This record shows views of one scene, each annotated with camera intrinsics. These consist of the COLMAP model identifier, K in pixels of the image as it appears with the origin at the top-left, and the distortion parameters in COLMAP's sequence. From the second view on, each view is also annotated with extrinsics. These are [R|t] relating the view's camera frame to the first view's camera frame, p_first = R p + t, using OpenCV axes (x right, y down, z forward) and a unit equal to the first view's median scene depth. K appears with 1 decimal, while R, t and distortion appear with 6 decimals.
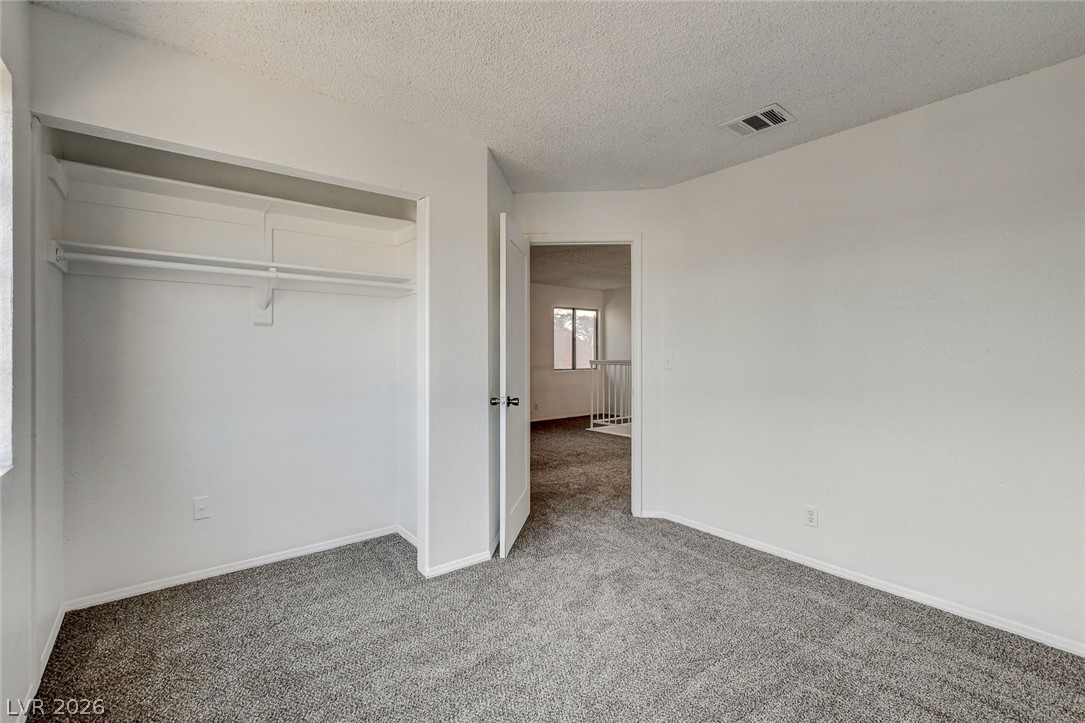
lens RADIAL K [[479.5, 0, 543.9], [0, 479.5, 351.3], [0, 0, 1]] dist [-0.017210, 0.000444]
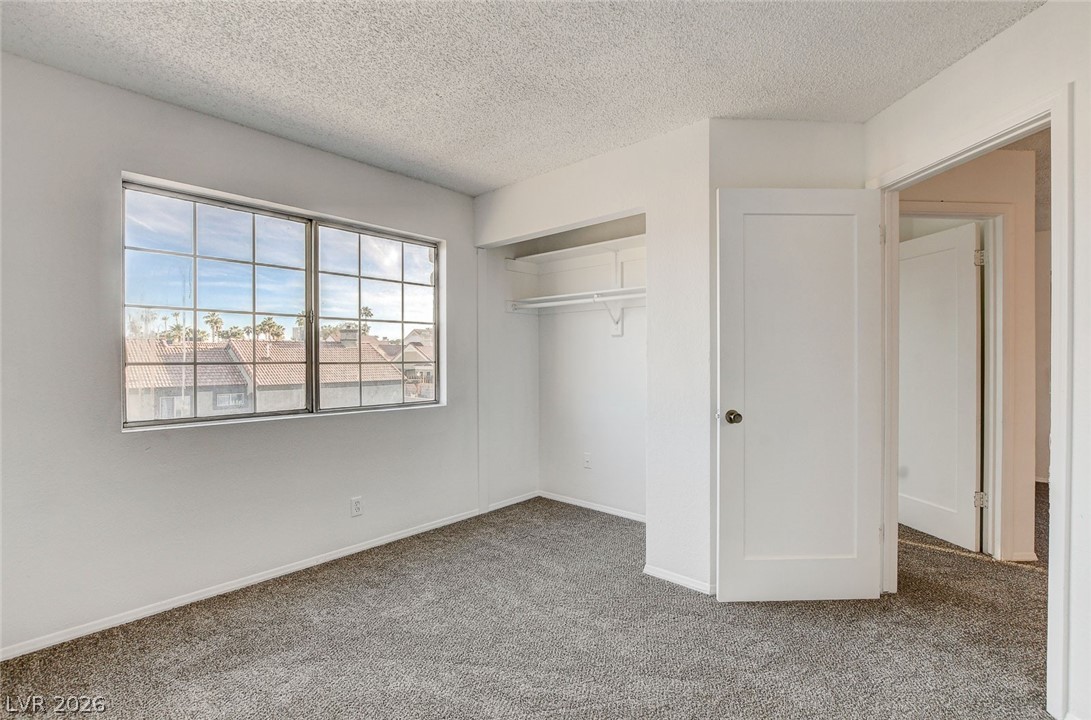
lens RADIAL K [[482.1, 0, 551.8], [0, 482.1, 362.1], [0, 0, 1]] dist [-0.017210, 0.000444]
pose [[0.169588, 0.005171, -0.985501, 0.738526], [0.005083, 0.999968, 0.006122, 0.008216], [0.985502, -0.006048, 0.169557, 0.612398]]
